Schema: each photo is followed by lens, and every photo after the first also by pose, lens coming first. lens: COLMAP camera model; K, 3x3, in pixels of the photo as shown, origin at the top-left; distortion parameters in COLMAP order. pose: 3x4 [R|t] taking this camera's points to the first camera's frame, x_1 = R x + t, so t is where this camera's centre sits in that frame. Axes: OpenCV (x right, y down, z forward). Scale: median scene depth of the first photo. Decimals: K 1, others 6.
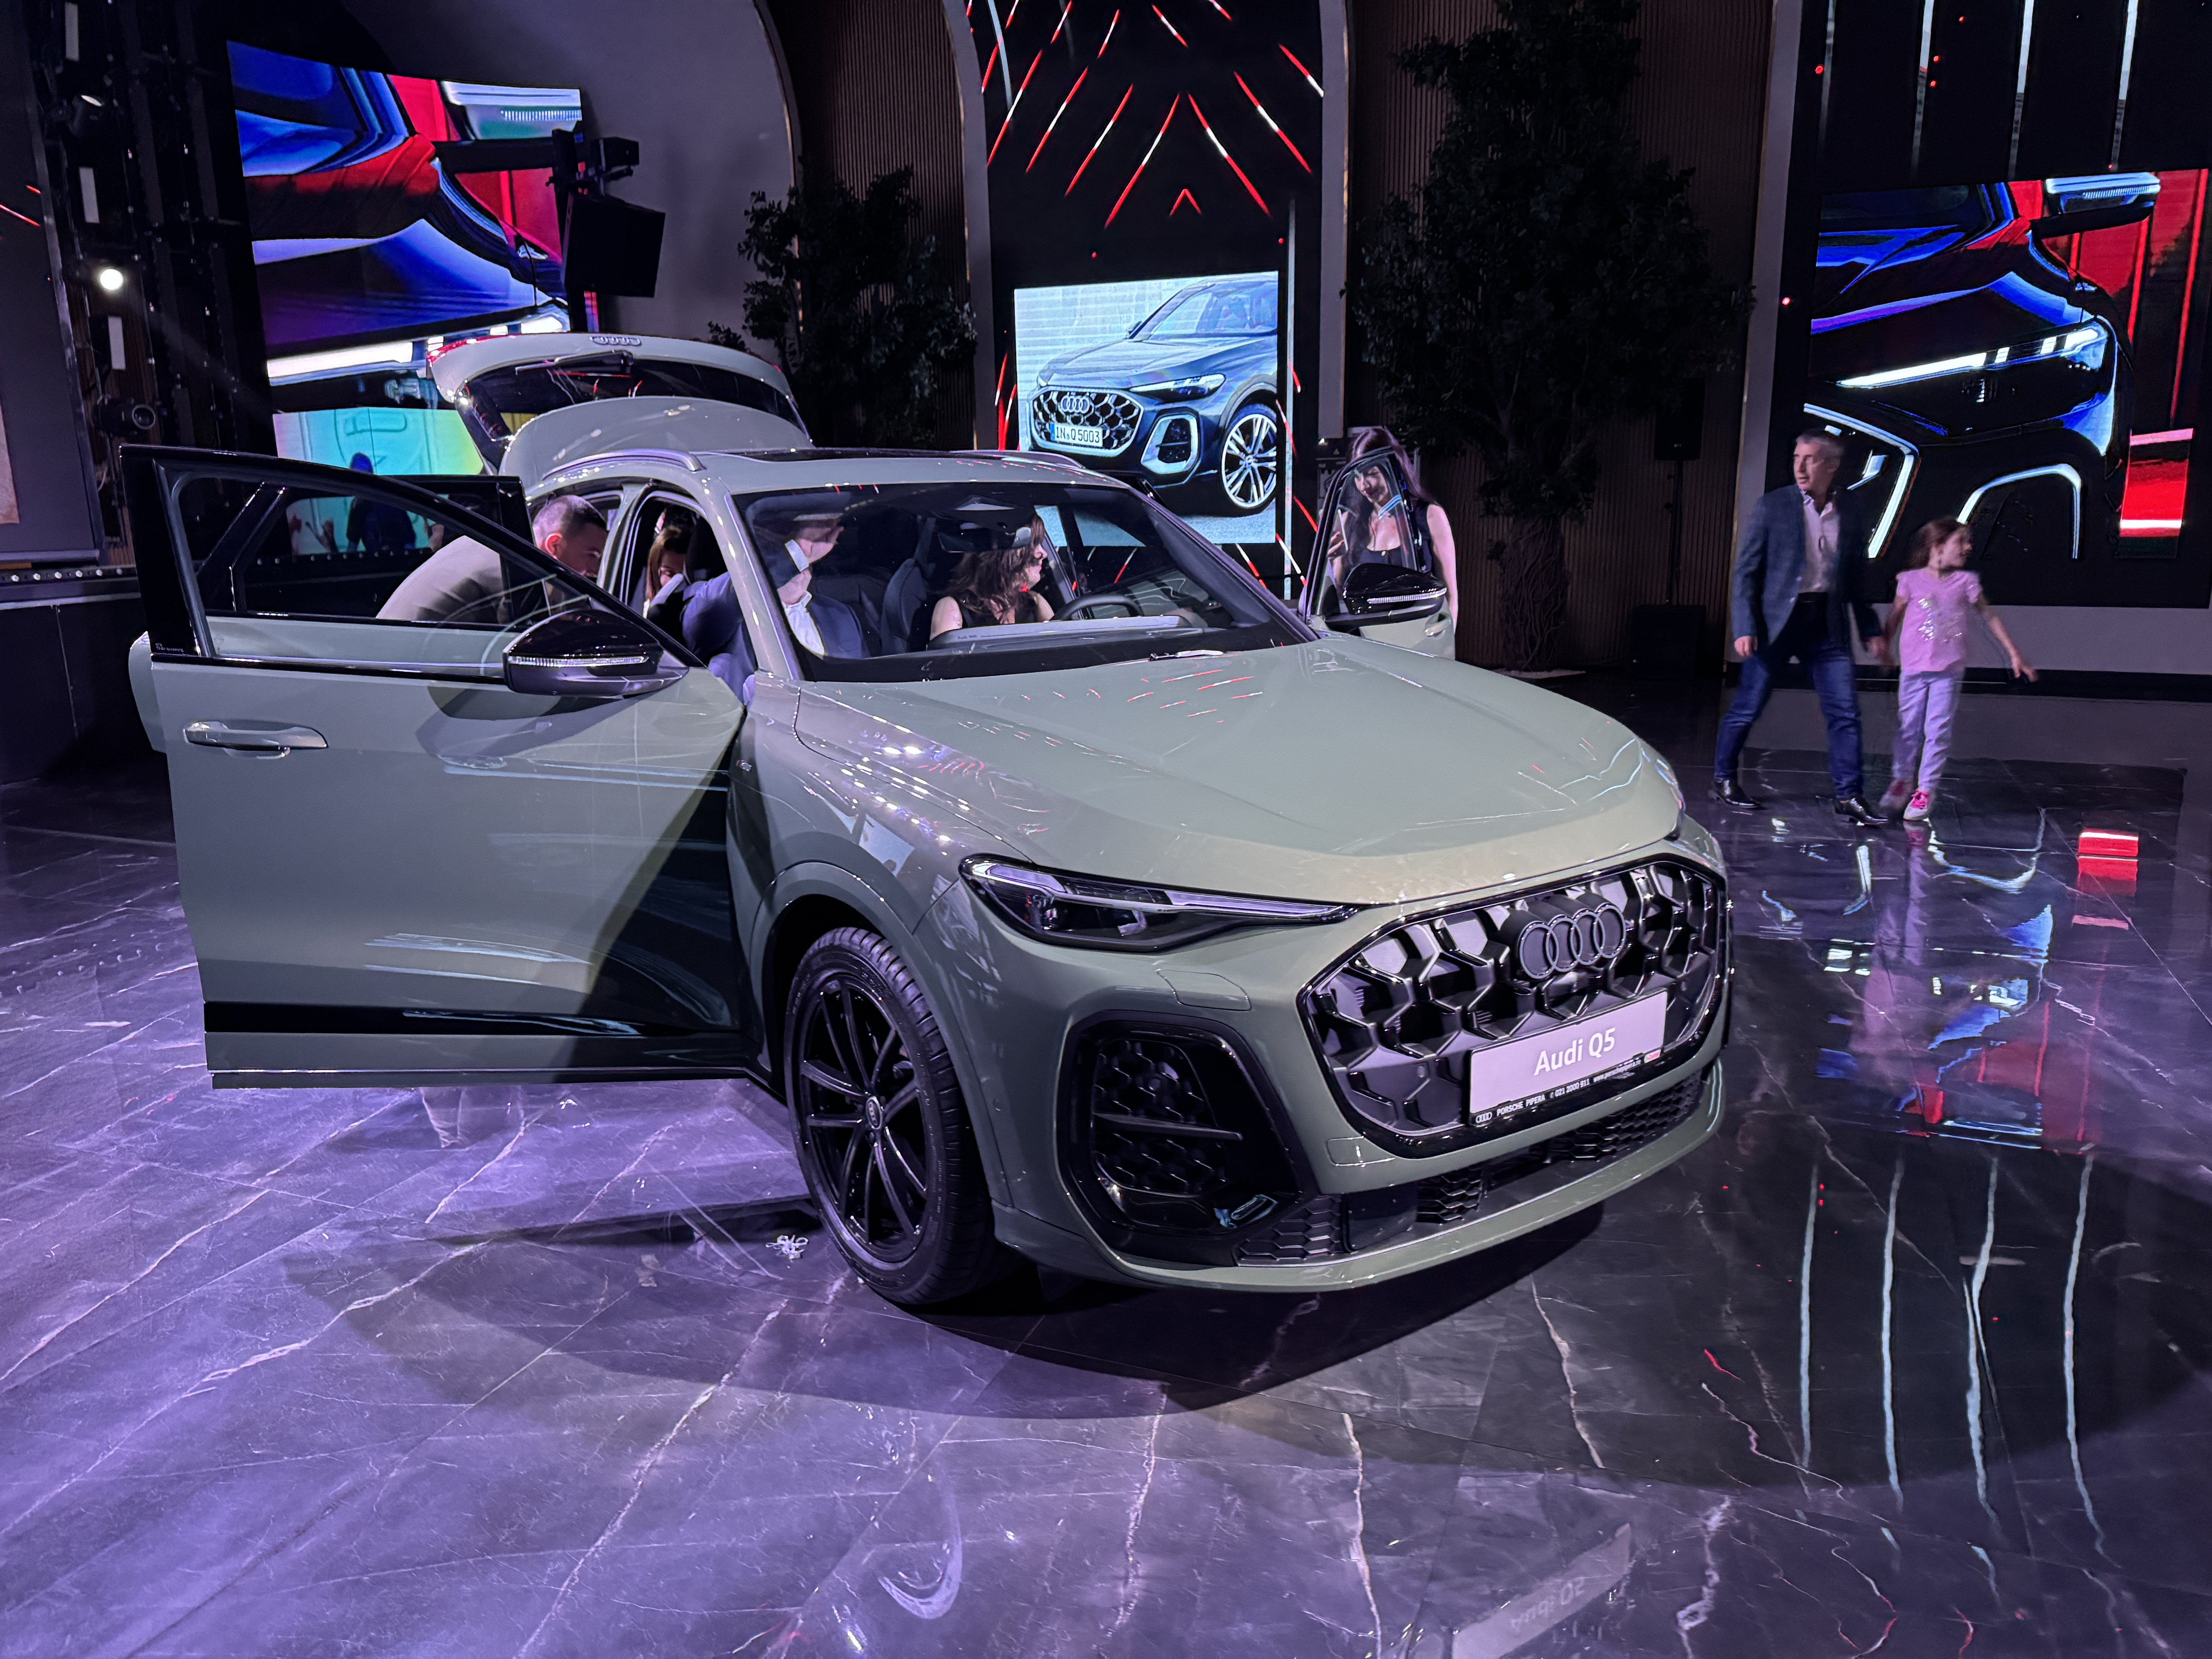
lens RADIAL K [[1548.1, 0, 1105.1], [0, 1548.1, 849.3], [0, 0, 1]] dist [0.057444, -0.091474]
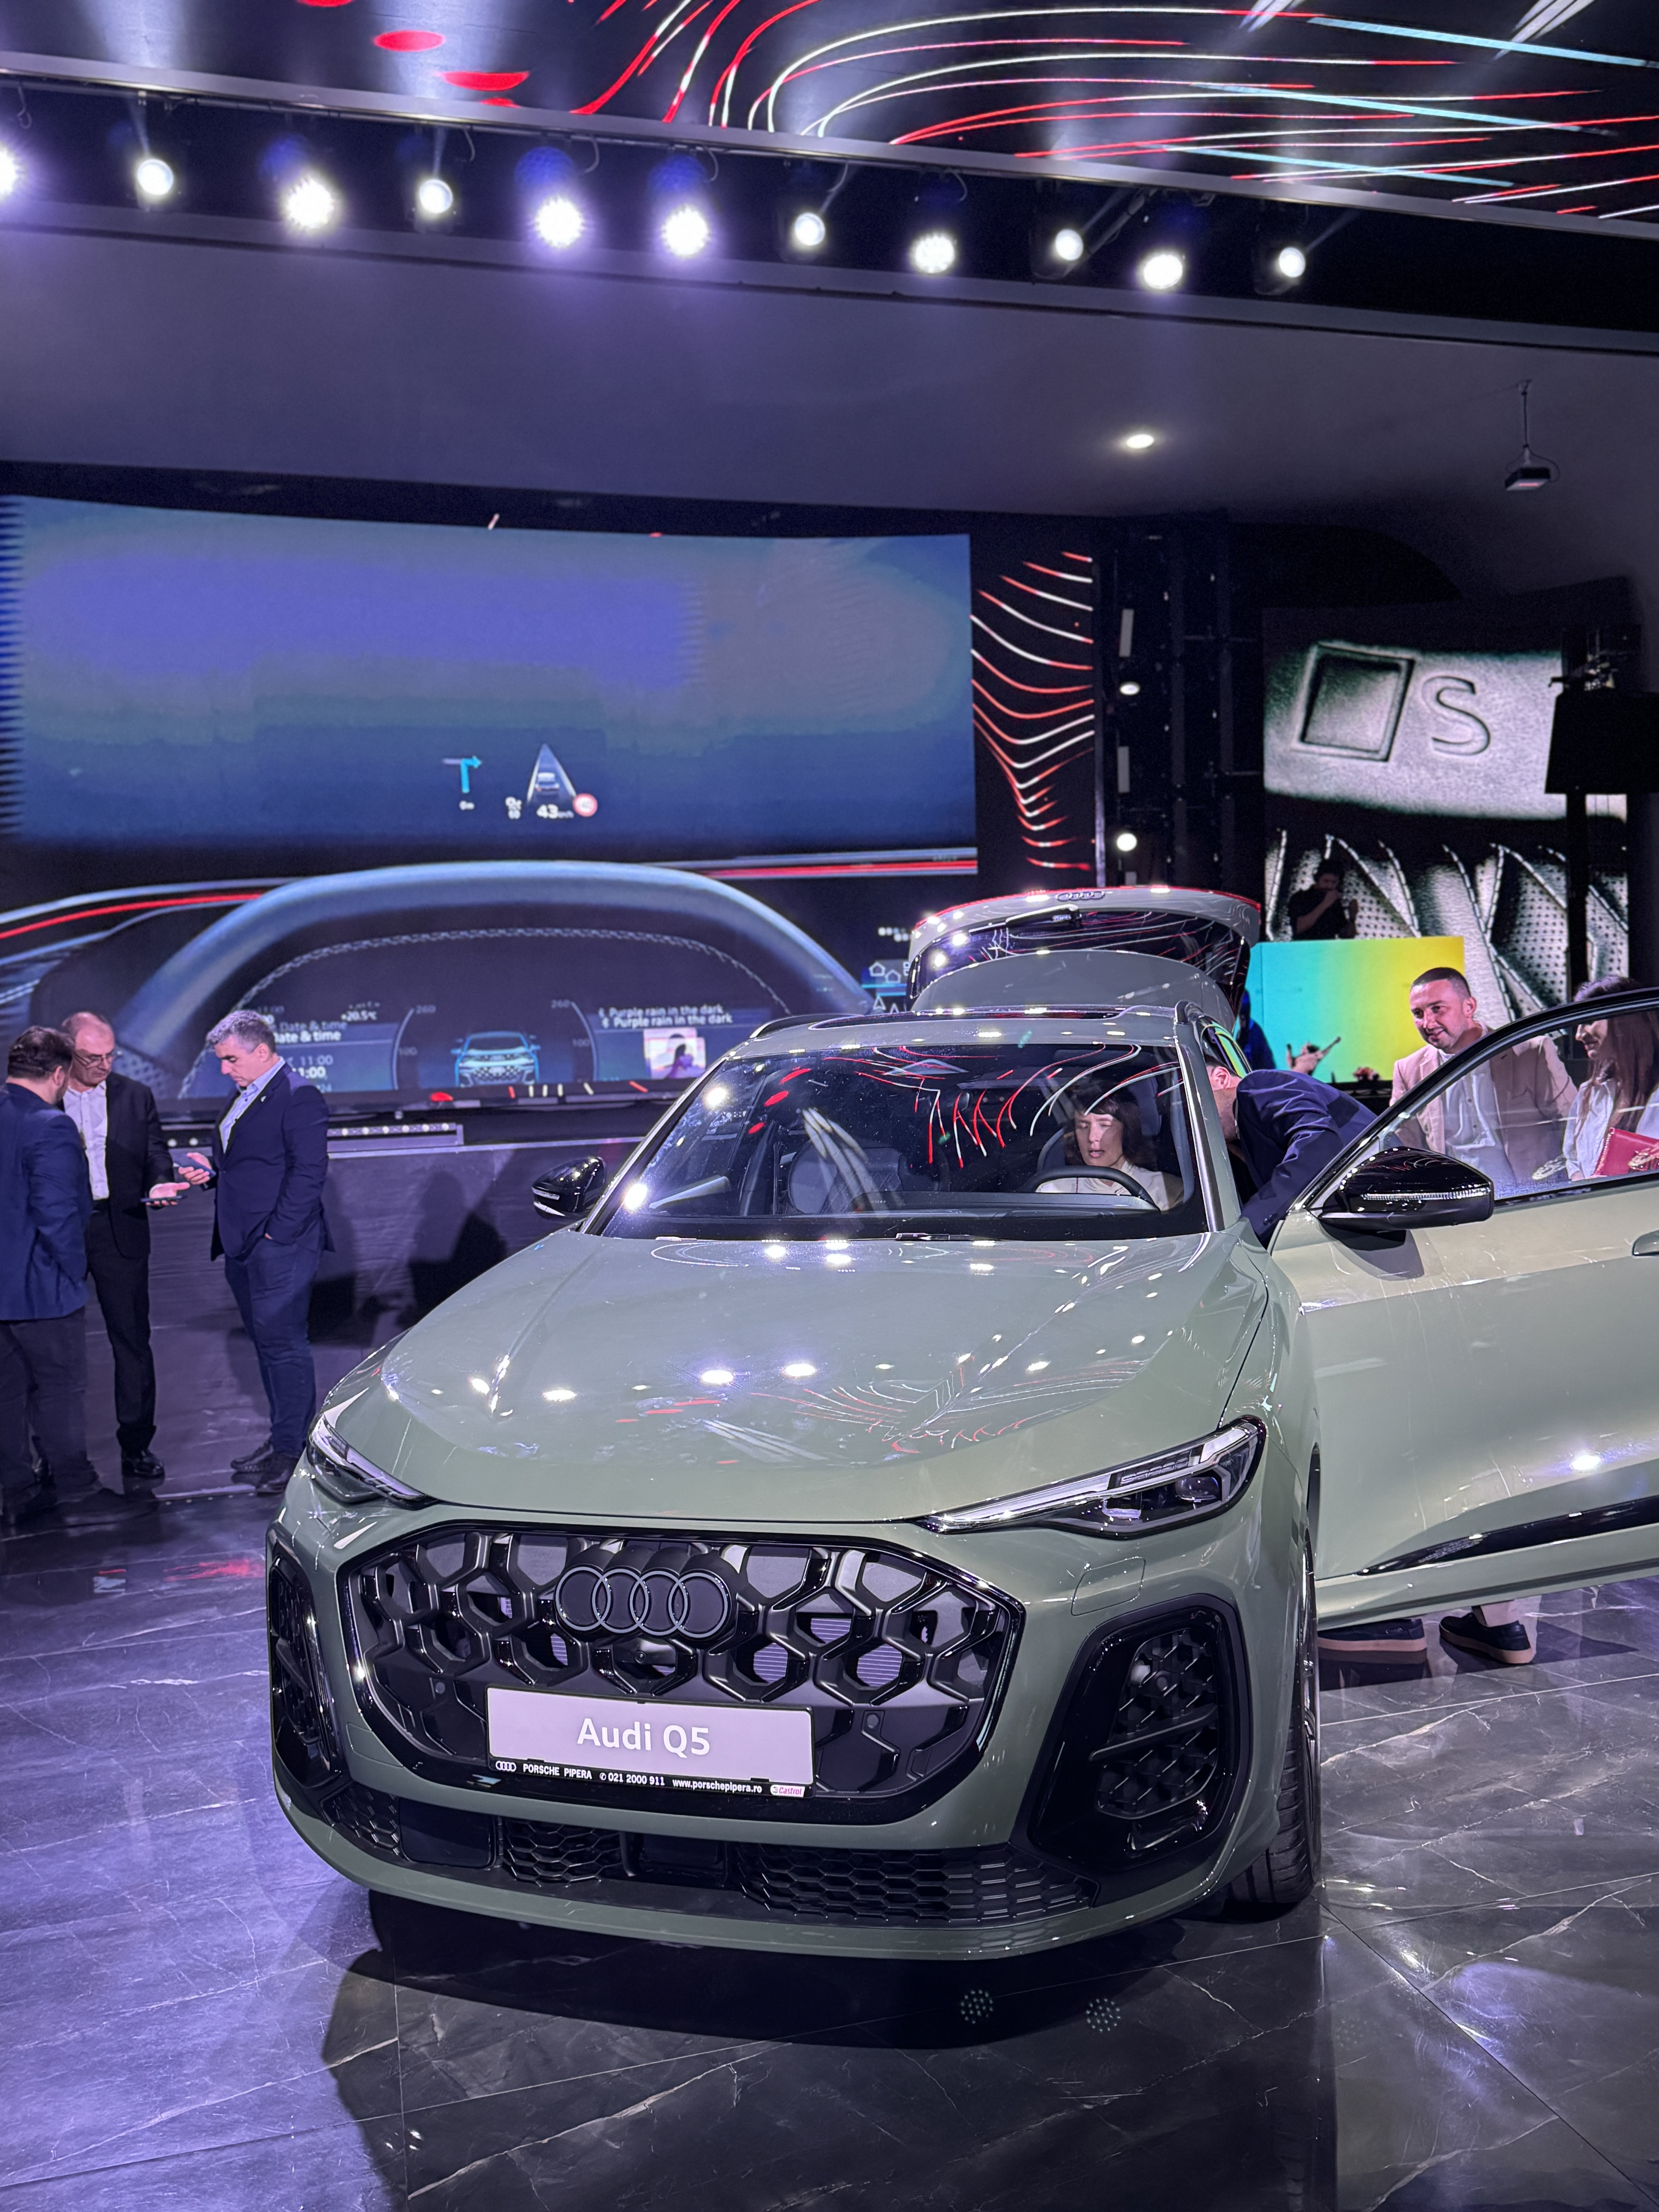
lens RADIAL K [[1812.1, 0, 829.5], [0, 1812.1, 1106.0], [0, 0, 1]] dist [0.000314, -0.004312]
pose [[0.607747, 0.026085, -0.793702, 1.173496], [-0.159472, 0.983110, -0.089800, -0.138814], [0.777954, 0.181149, 0.601642, 0.441352]]
